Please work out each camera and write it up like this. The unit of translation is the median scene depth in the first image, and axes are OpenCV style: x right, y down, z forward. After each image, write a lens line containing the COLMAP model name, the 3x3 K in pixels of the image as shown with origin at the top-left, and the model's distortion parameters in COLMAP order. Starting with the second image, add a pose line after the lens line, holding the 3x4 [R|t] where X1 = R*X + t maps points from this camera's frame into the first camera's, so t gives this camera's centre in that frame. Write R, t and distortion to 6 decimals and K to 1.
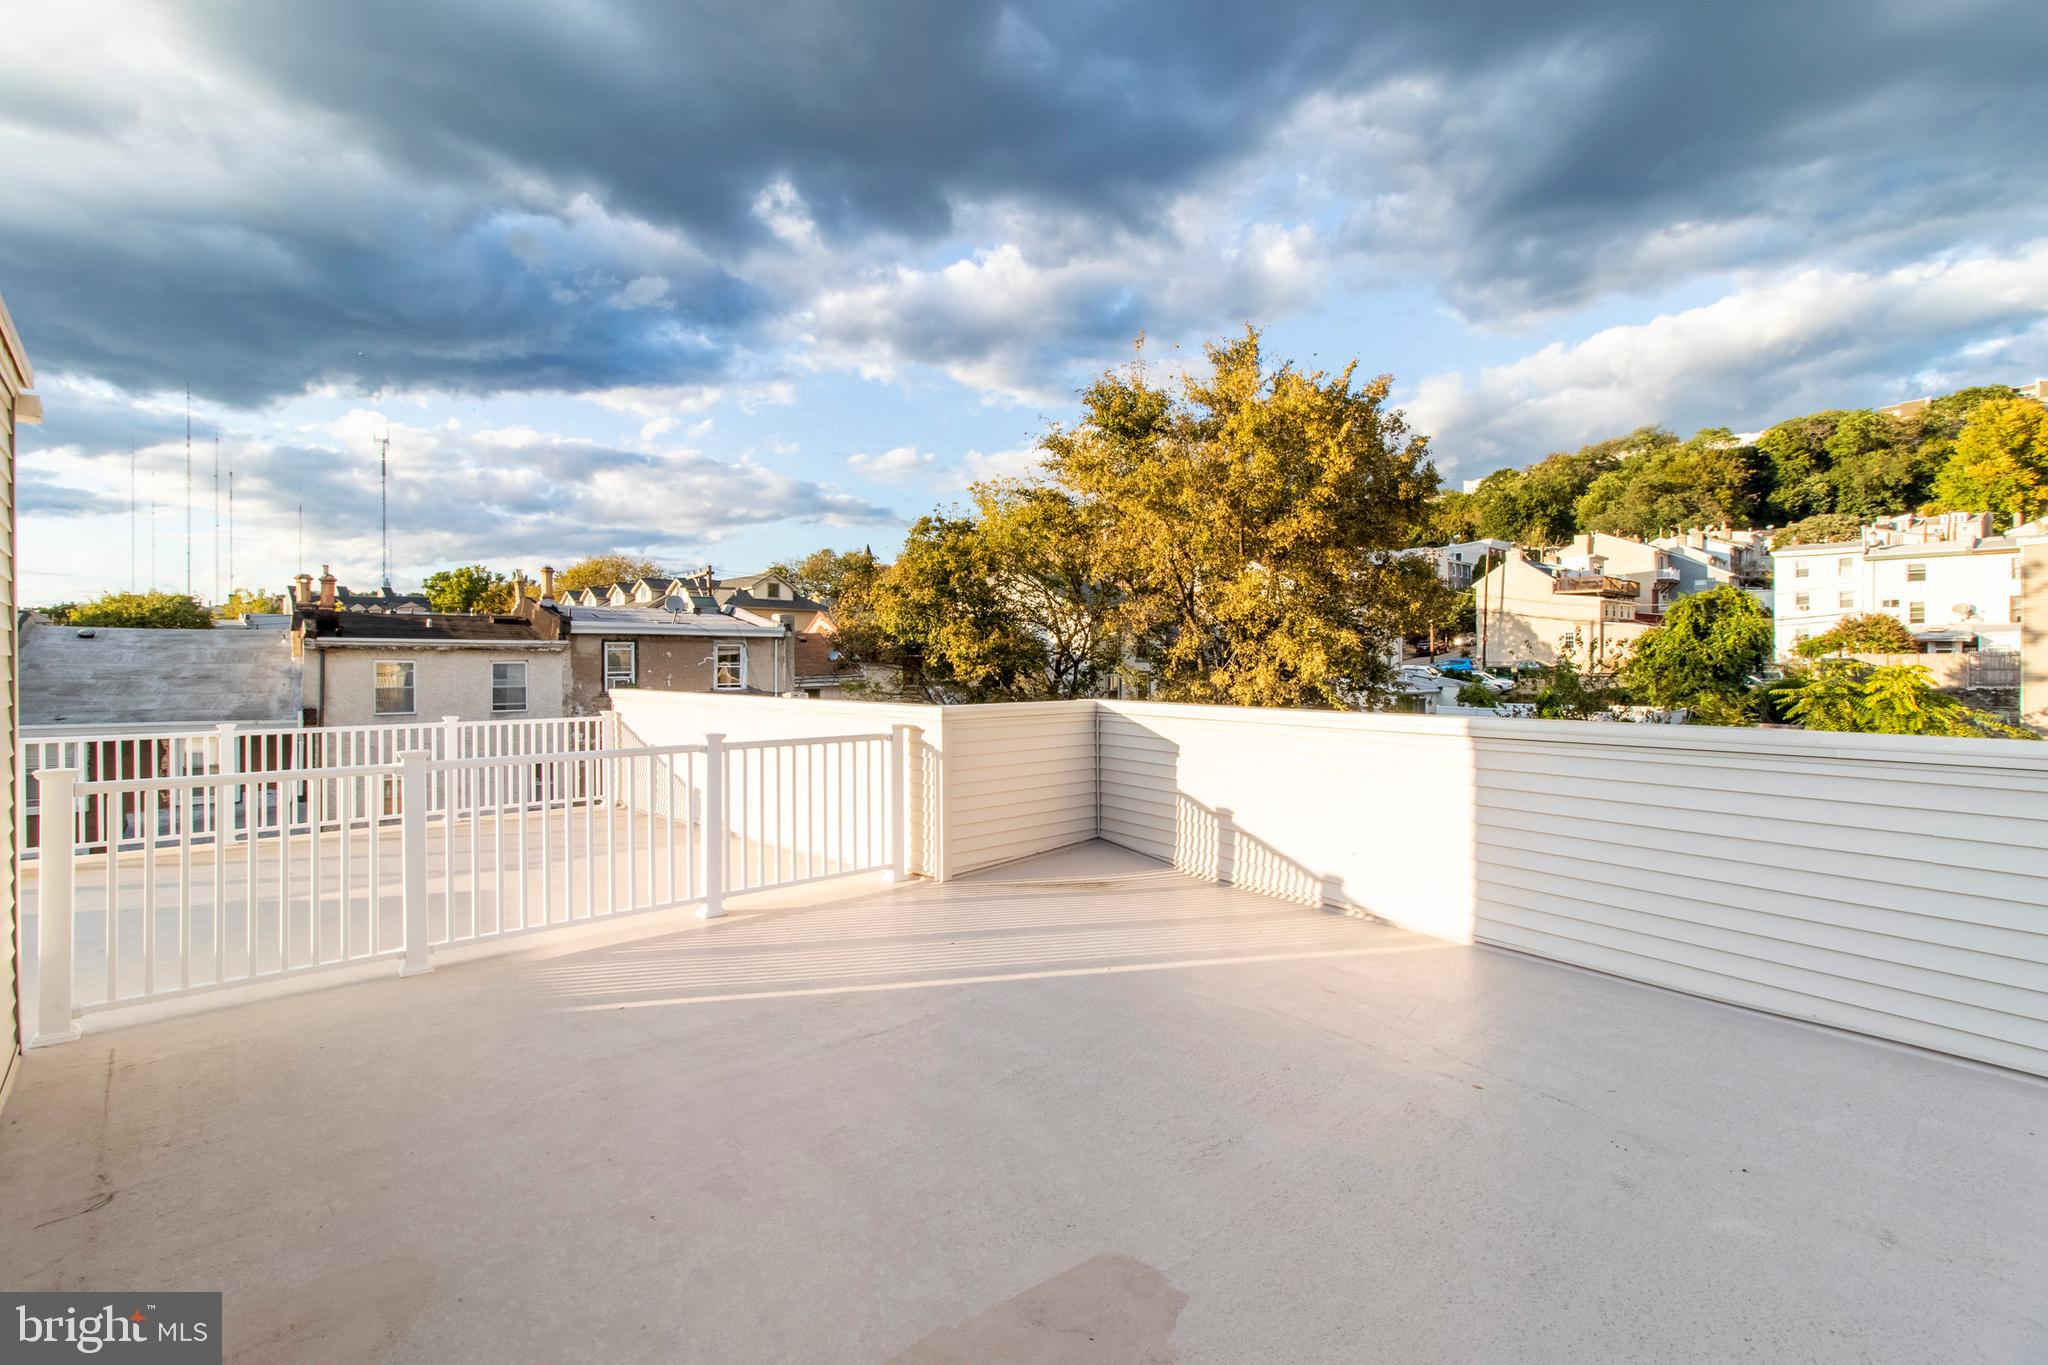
lens RADIAL K [[945.6, 0, 1013.6], [0, 945.6, 671.9], [0, 0, 1]] dist [-0.000687, 0.000139]
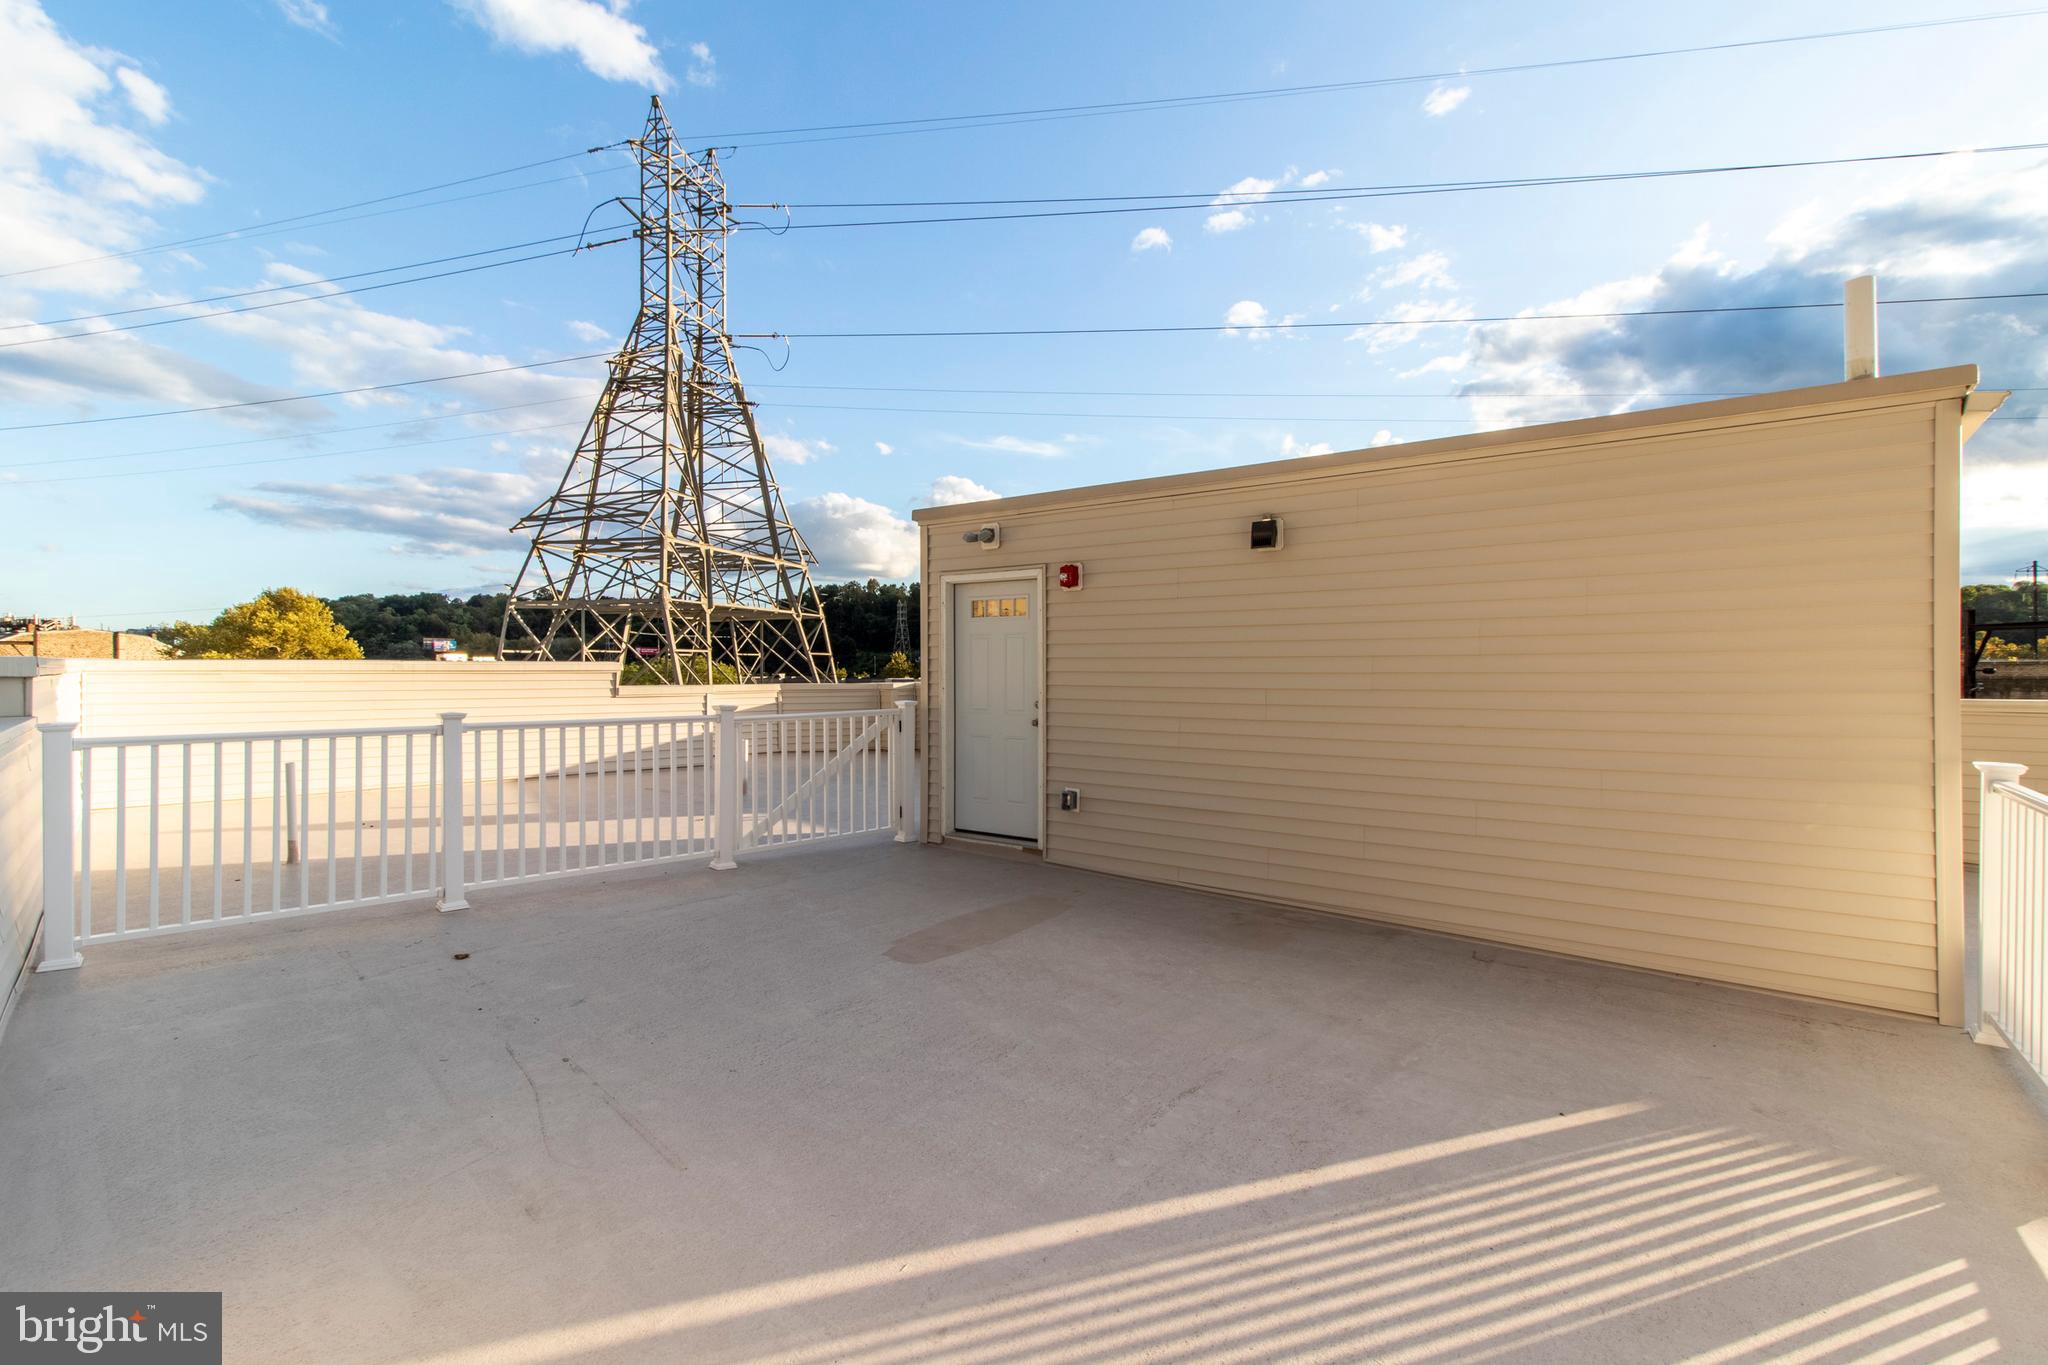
lens RADIAL K [[945.6, 0, 1013.6], [0, 945.6, 671.9], [0, 0, 1]] dist [-0.000687, 0.000139]
pose [[-0.982804, 0.005552, -0.184570, 0.029752], [0.003514, 0.999929, 0.011370, -0.000840], [0.184620, 0.010526, -0.982754, 0.332141]]
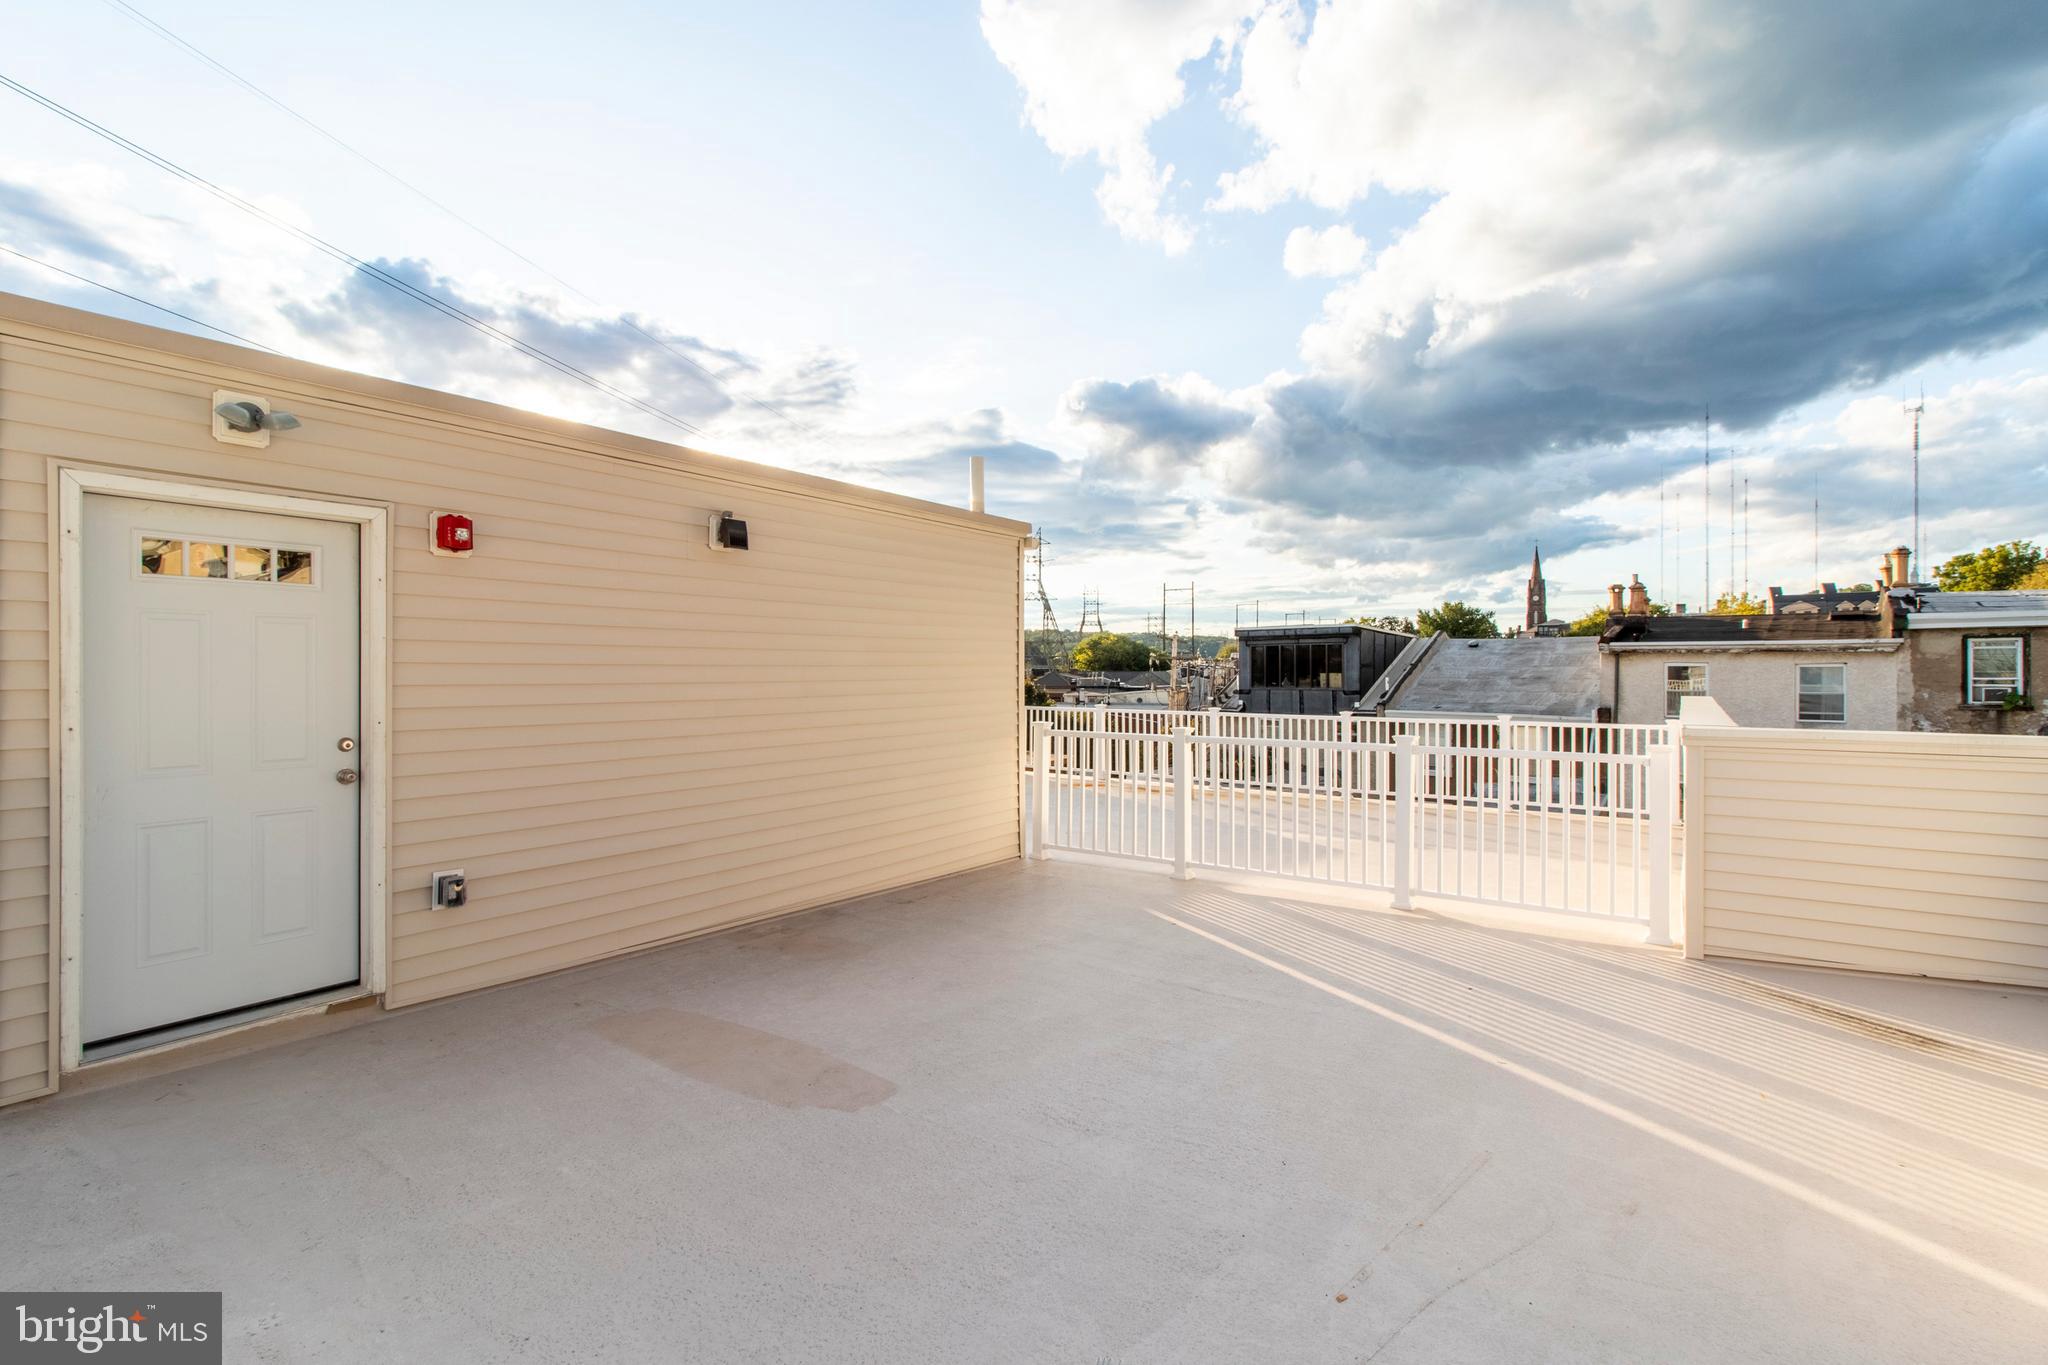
lens RADIAL K [[945.6, 0, 1013.6], [0, 945.6, 671.9], [0, 0, 1]] dist [-0.000687, 0.000139]
pose [[0.216667, 0.006082, -0.976227, 0.171742], [-0.008378, 0.999955, 0.004371, -0.001825], [0.976210, 0.007232, 0.216709, 0.096608]]
